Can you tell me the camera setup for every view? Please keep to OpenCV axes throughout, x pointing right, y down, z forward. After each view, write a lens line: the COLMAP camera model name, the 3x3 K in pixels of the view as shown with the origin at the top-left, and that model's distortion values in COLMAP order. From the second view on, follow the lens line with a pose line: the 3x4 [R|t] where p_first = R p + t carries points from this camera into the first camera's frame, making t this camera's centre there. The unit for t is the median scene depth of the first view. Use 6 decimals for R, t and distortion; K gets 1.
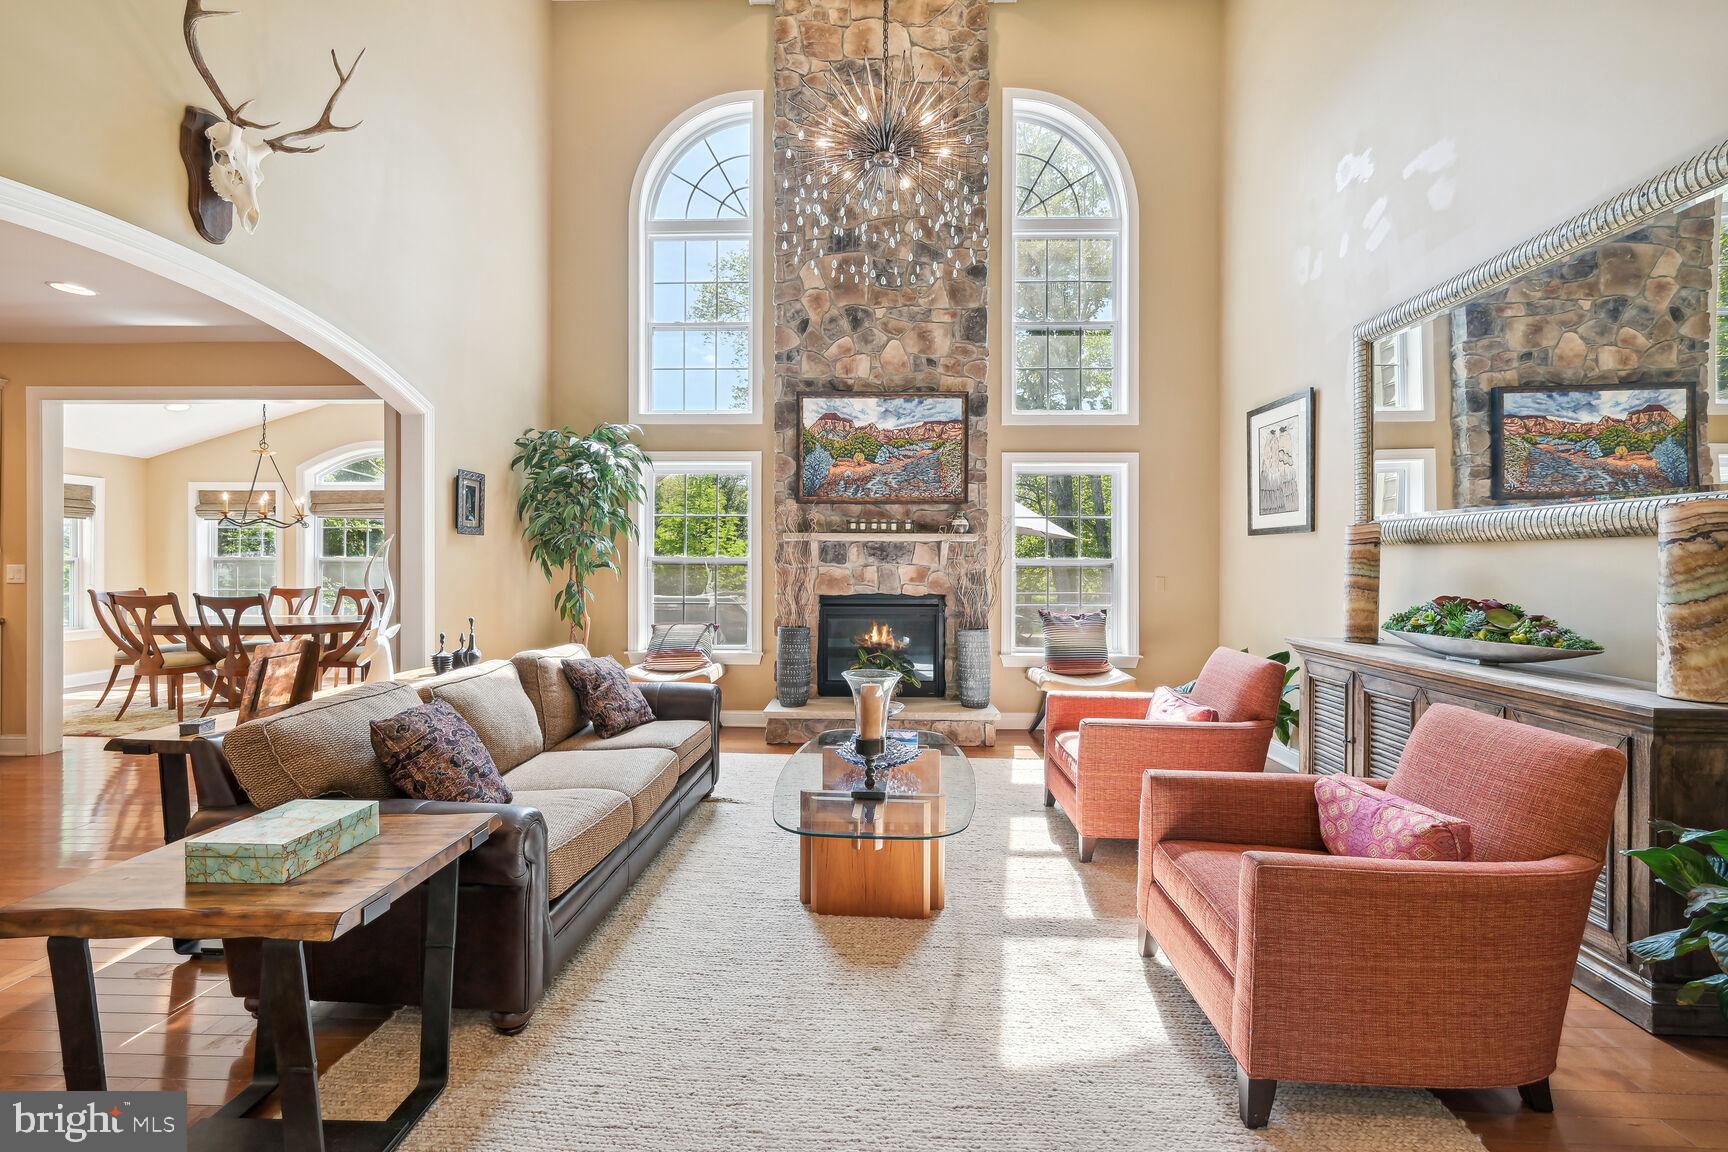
lens RADIAL K [[710.0, 0, 861.5], [0, 710.0, 562.9], [0, 0, 1]] dist [0.000483, 0.000111]
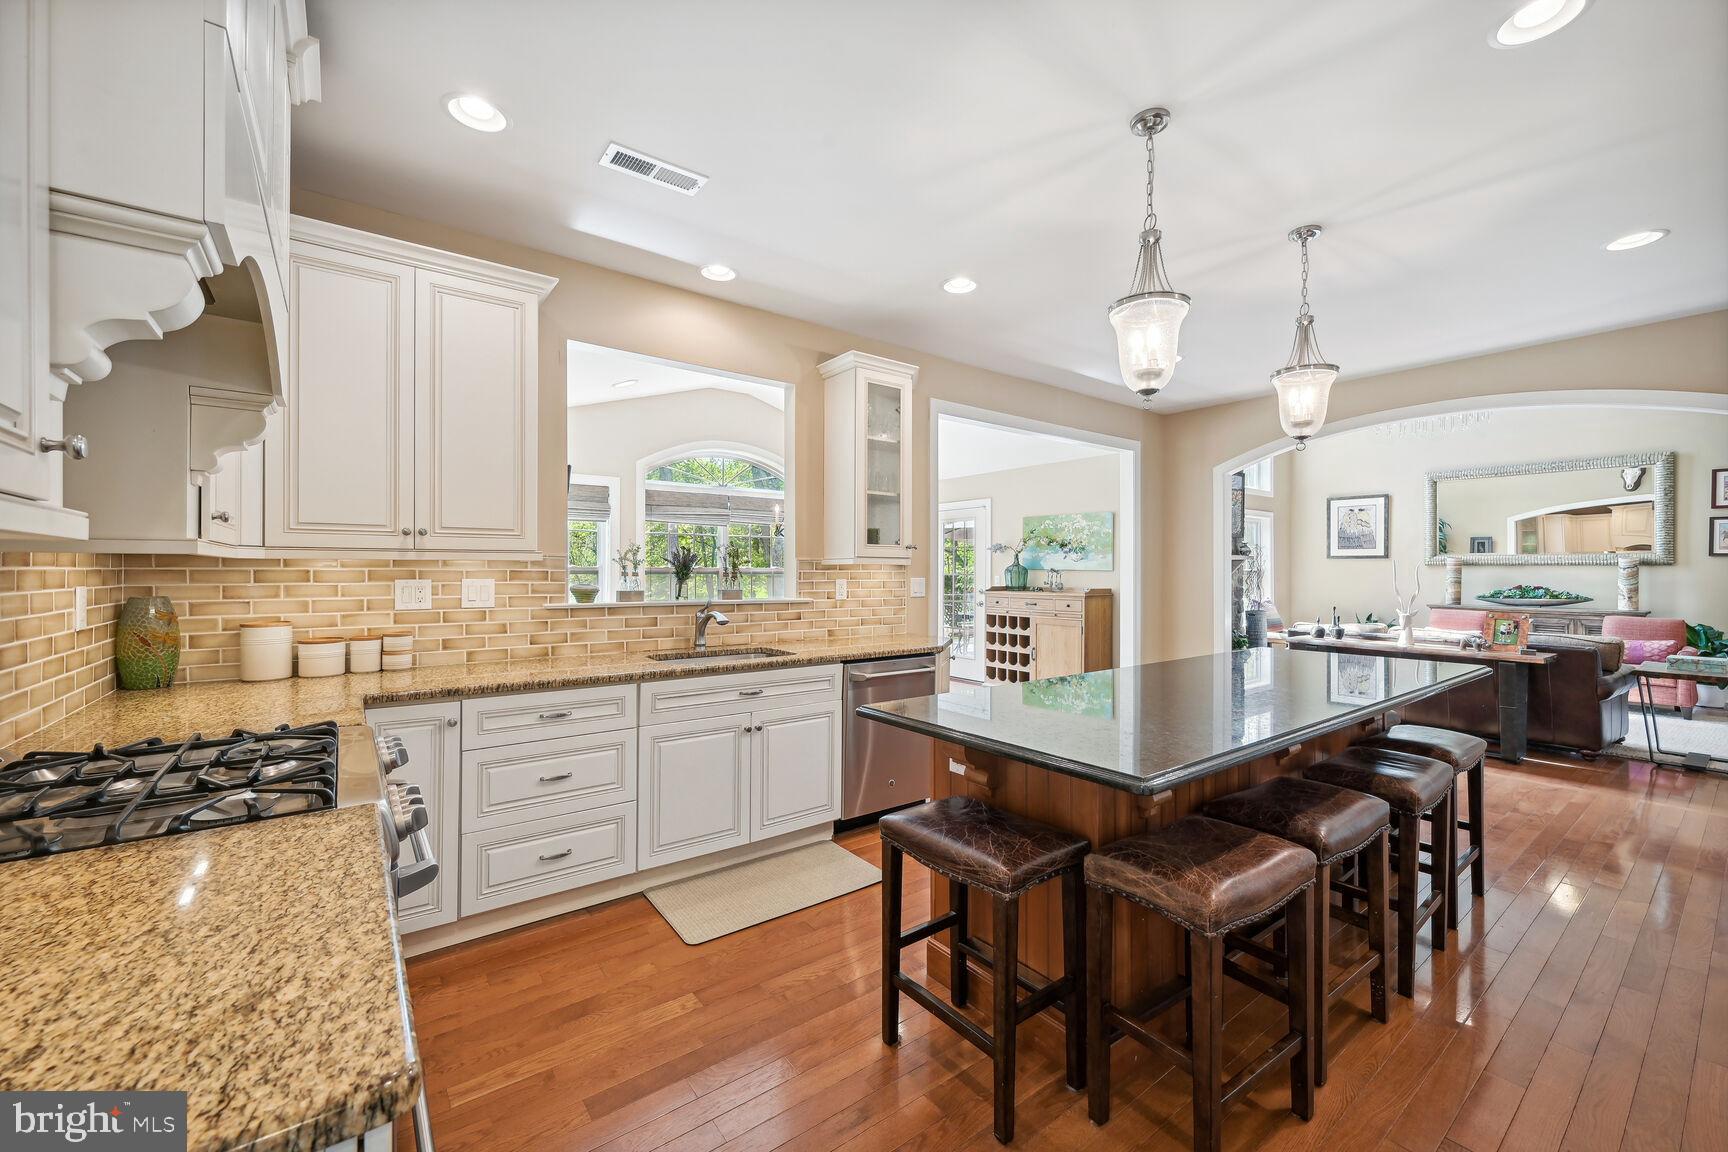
lens RADIAL K [[688.9, 0, 869.3], [0, 688.9, 570.1], [0, 0, 1]] dist [0.008413, -0.000029]
pose [[0.779454, -0.000523, 0.626459, -1.596797], [0.000757, 1.000000, -0.000107, -0.007395], [-0.626459, 0.000558, 0.779455, 0.263868]]
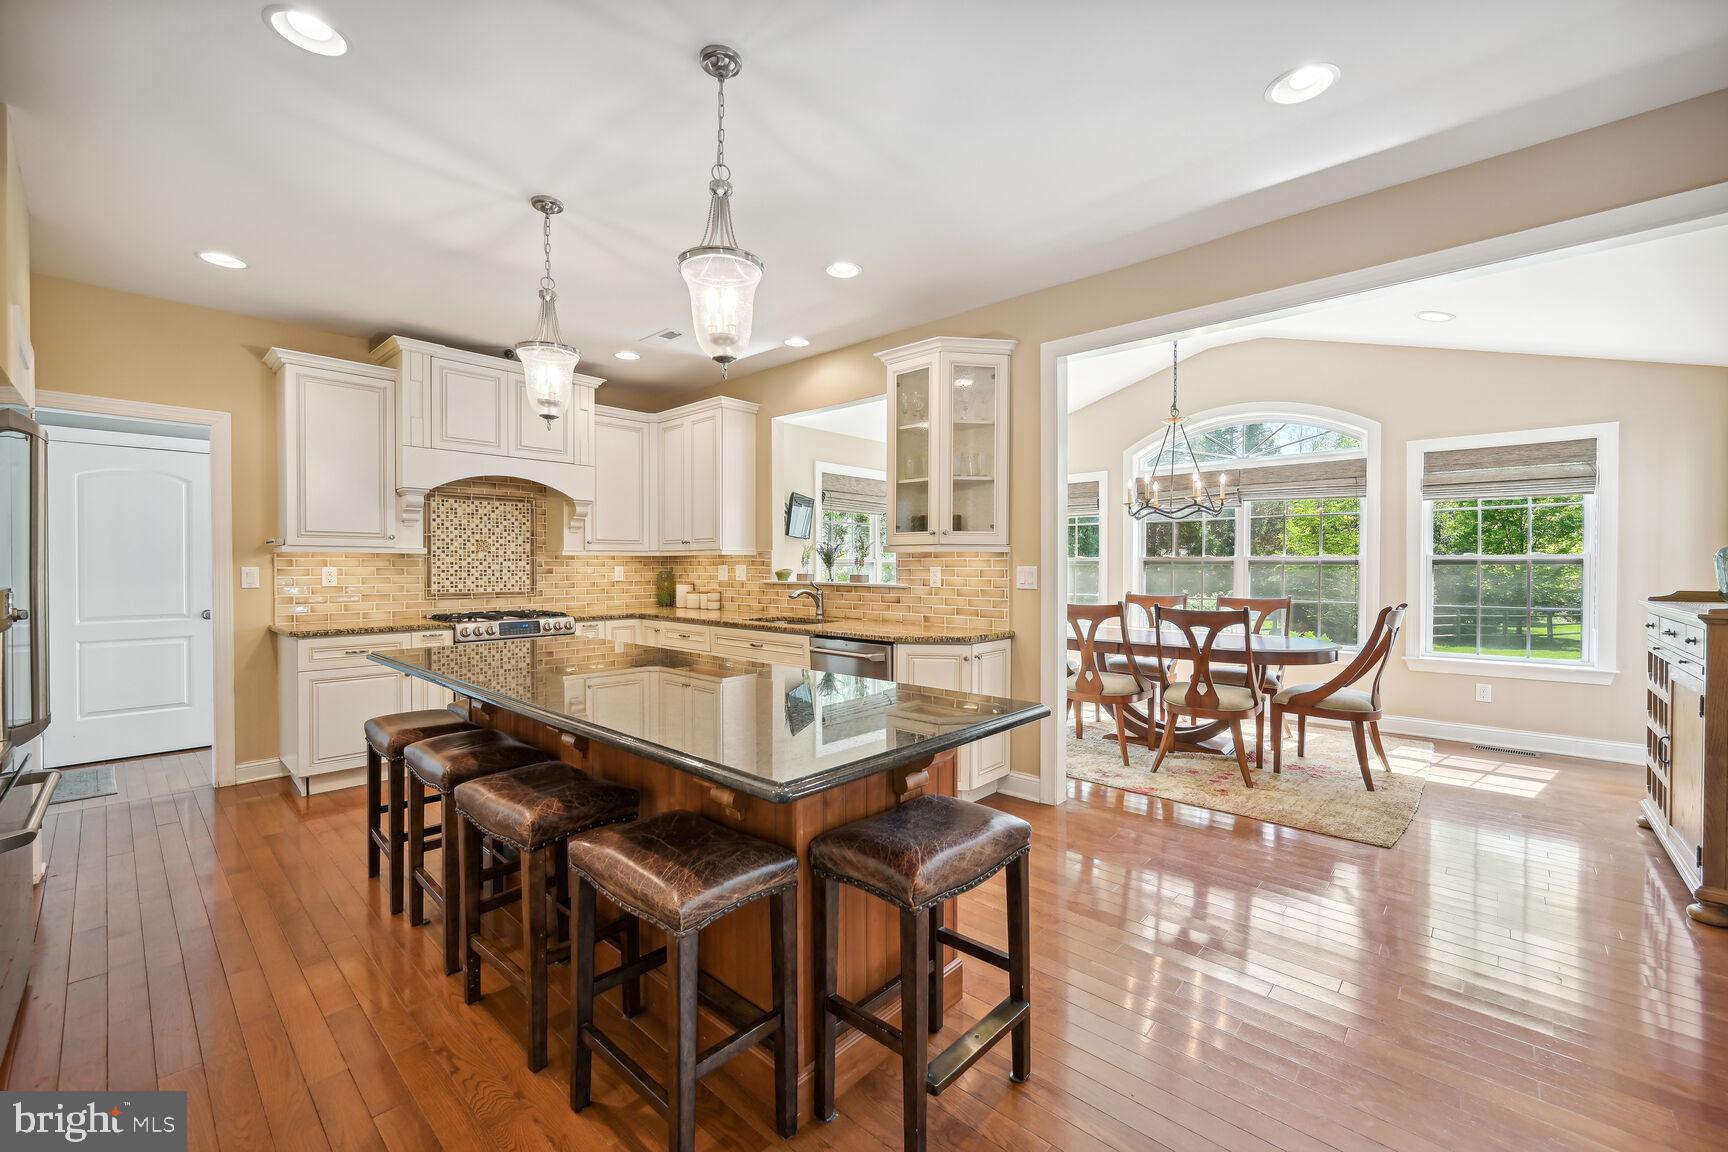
lens RADIAL K [[697.5, 0, 864.0], [0, 697.5, 576.0], [0, 0, 1]] dist [0.000419, -0.000042]
pose [[0.753621, 0.007135, -0.657270, -0.698171], [0.004159, 0.999869, 0.015623, -0.000103], [0.657296, -0.014507, 0.753493, 0.234832]]
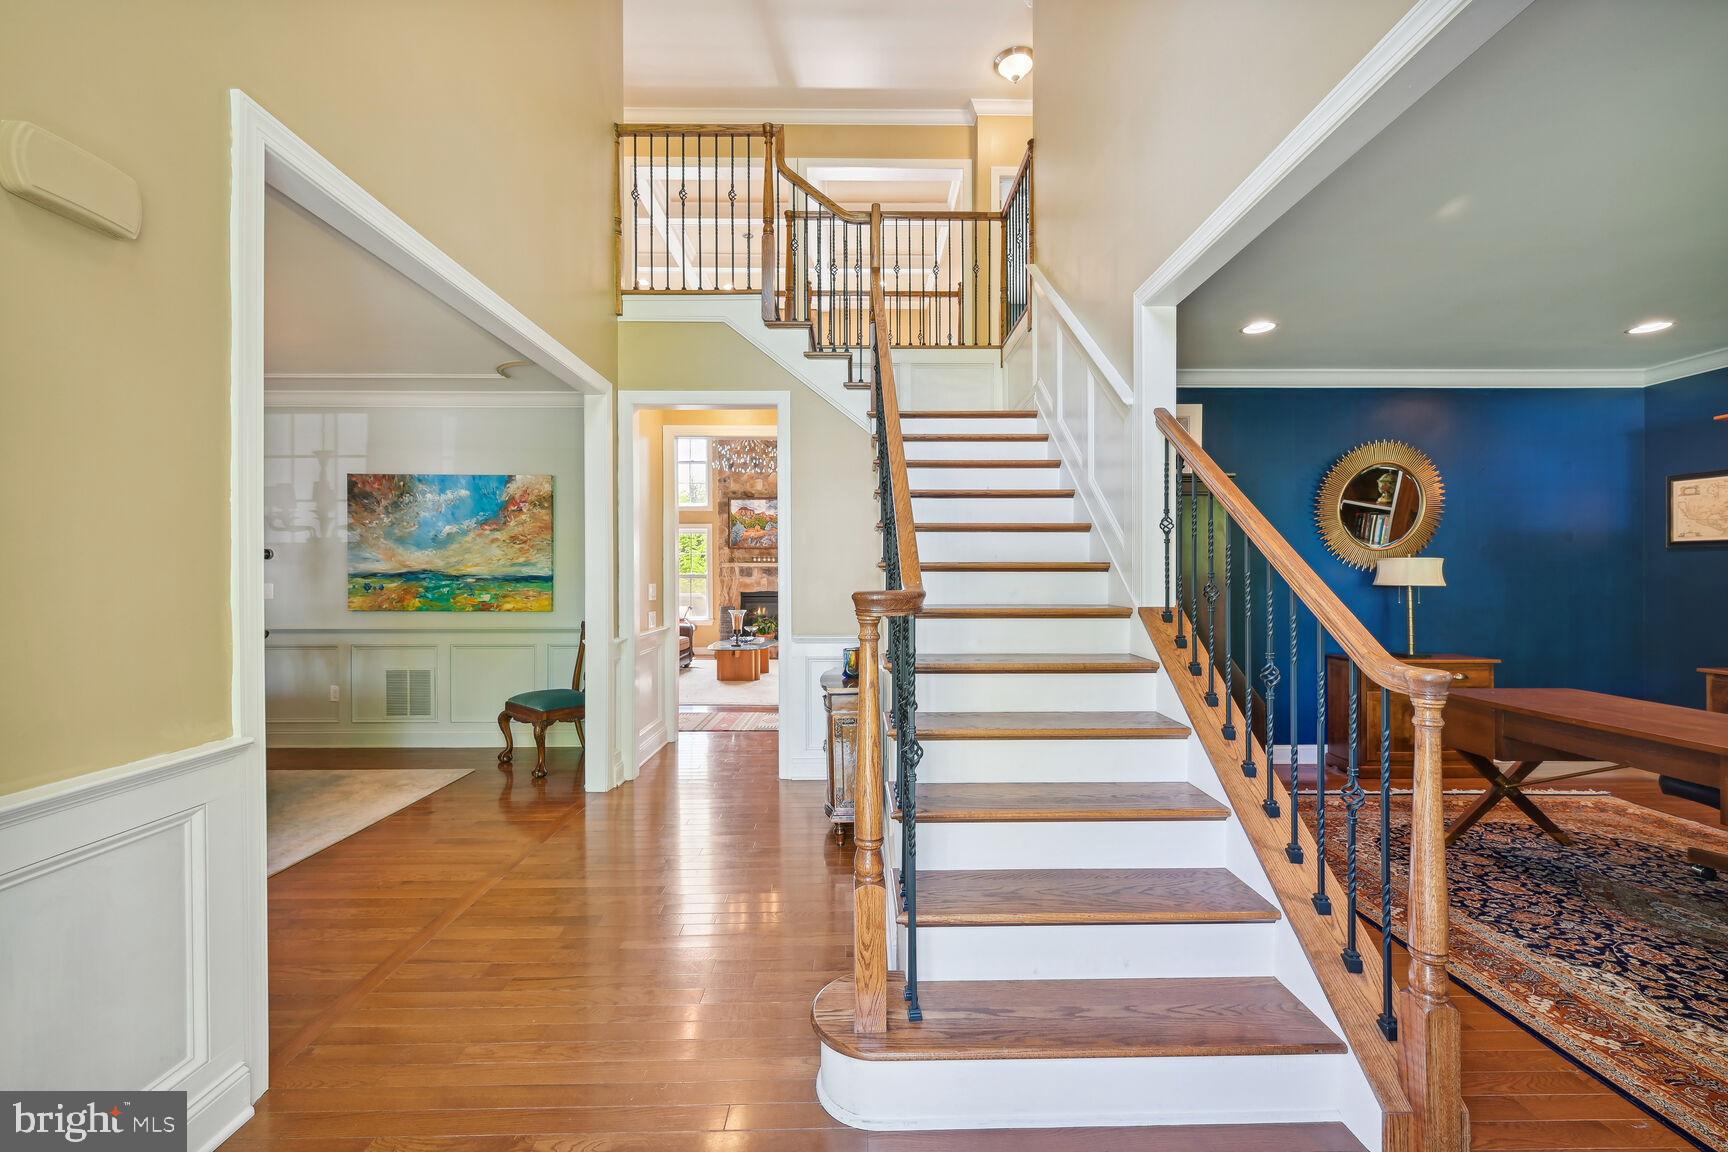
lens RADIAL K [[705.2, 0, 868.1], [0, 705.2, 573.2], [0, 0, 1]] dist [0.002382, 0.000134]
pose [[0.998994, -0.008422, 0.044049, 0.235211], [0.008494, 0.999963, -0.001464, -0.004365], [-0.044035, 0.001837, 0.999028, -1.144740]]
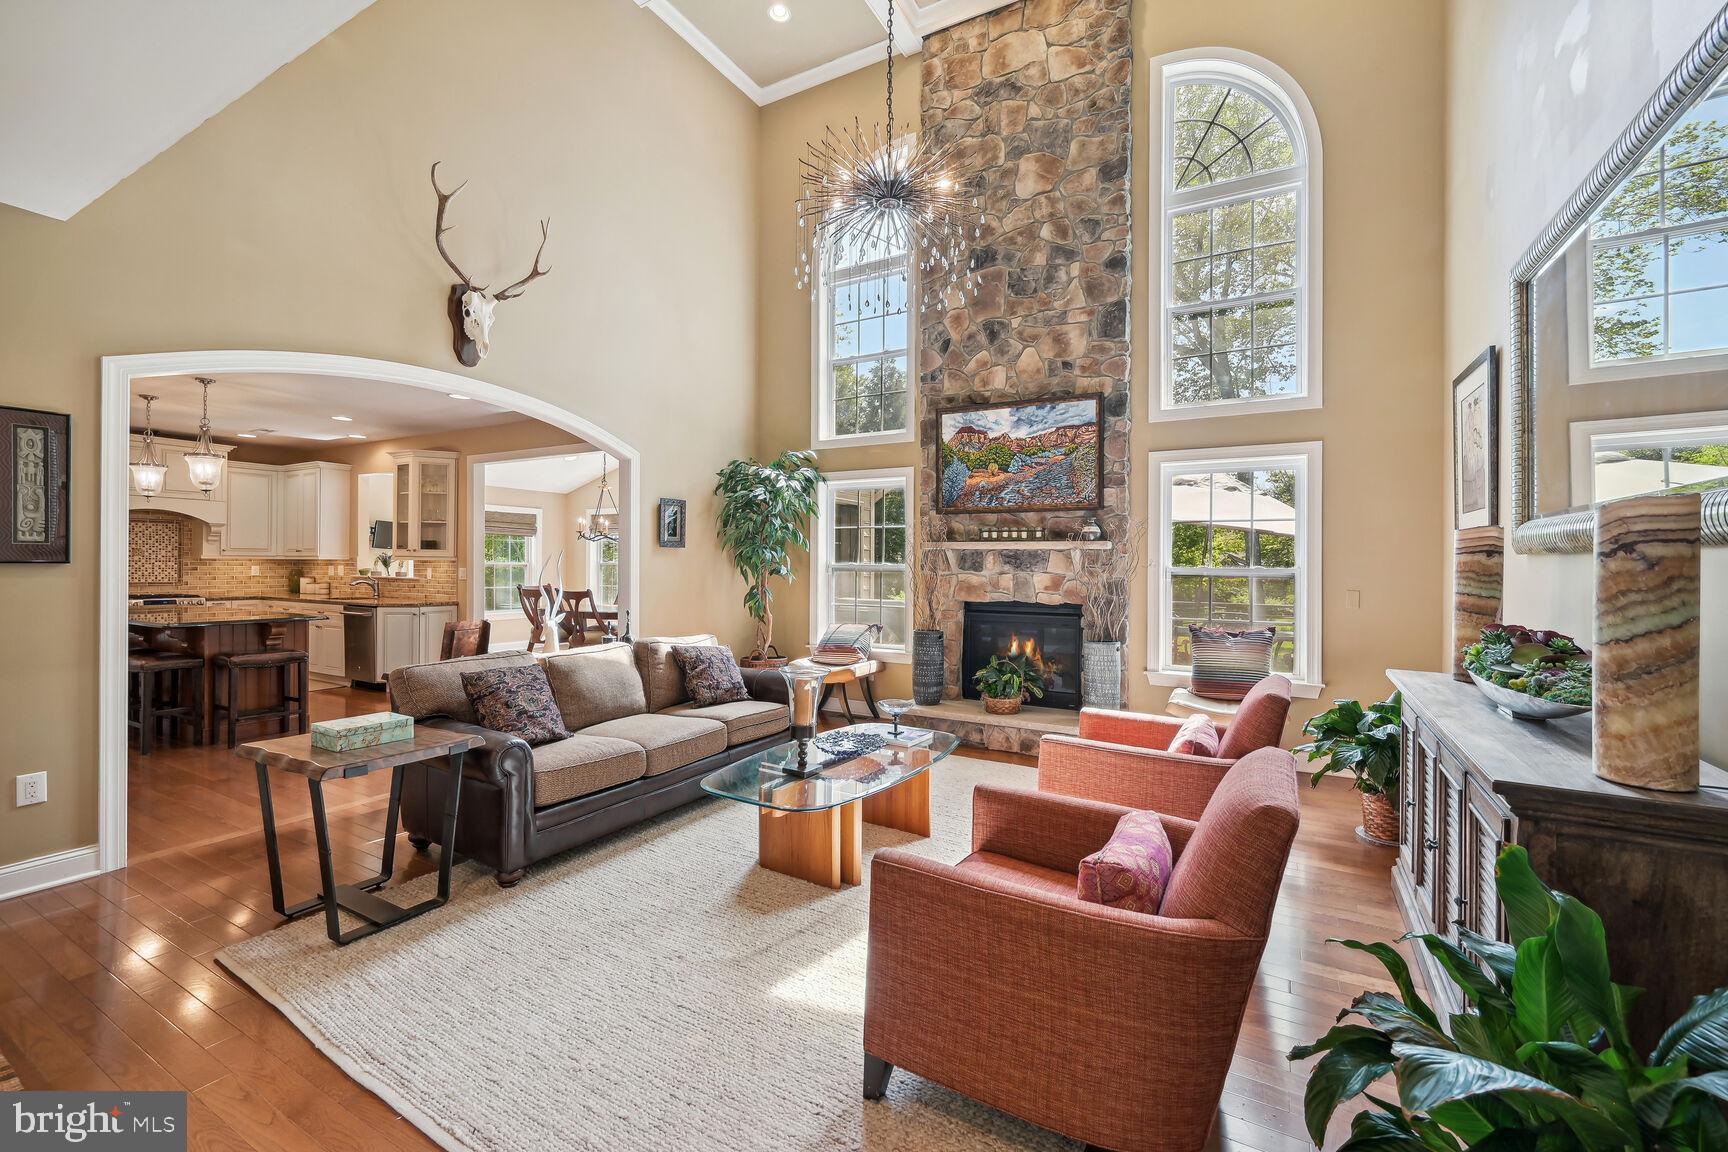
lens RADIAL K [[716.3, 0, 871.6], [0, 716.3, 563.4], [0, 0, 1]] dist [0.001038, -0.000091]
pose [[0.883709, 0.002619, -0.468030, 0.324011], [-0.004380, 0.999987, -0.002675, -0.007064], [0.468017, 0.004414, 0.883709, 0.007956]]
